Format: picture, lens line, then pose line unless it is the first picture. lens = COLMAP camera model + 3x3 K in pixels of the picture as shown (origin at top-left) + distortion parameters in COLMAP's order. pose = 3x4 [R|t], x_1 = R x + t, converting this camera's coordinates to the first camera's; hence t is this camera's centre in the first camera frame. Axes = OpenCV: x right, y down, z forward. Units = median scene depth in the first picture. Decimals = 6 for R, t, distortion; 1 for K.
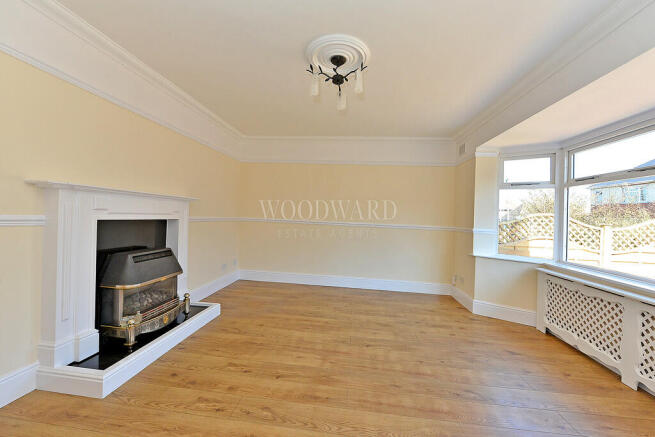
lens RADIAL K [[257.9, 0, 330.5], [0, 257.9, 215.4], [0, 0, 1]] dist [-0.008996, -0.000418]
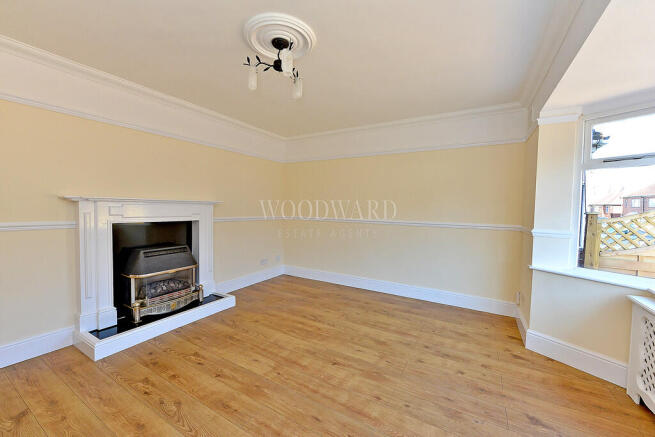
lens RADIAL K [[257.9, 0, 327.9], [0, 257.9, 219.7], [0, 0, 1]] dist [-0.008996, -0.000418]
pose [[0.916137, -0.007311, -0.400798, 0.441812], [0.022365, 0.999209, 0.032896, -0.013862], [0.400240, -0.039101, 0.915576, 0.186122]]
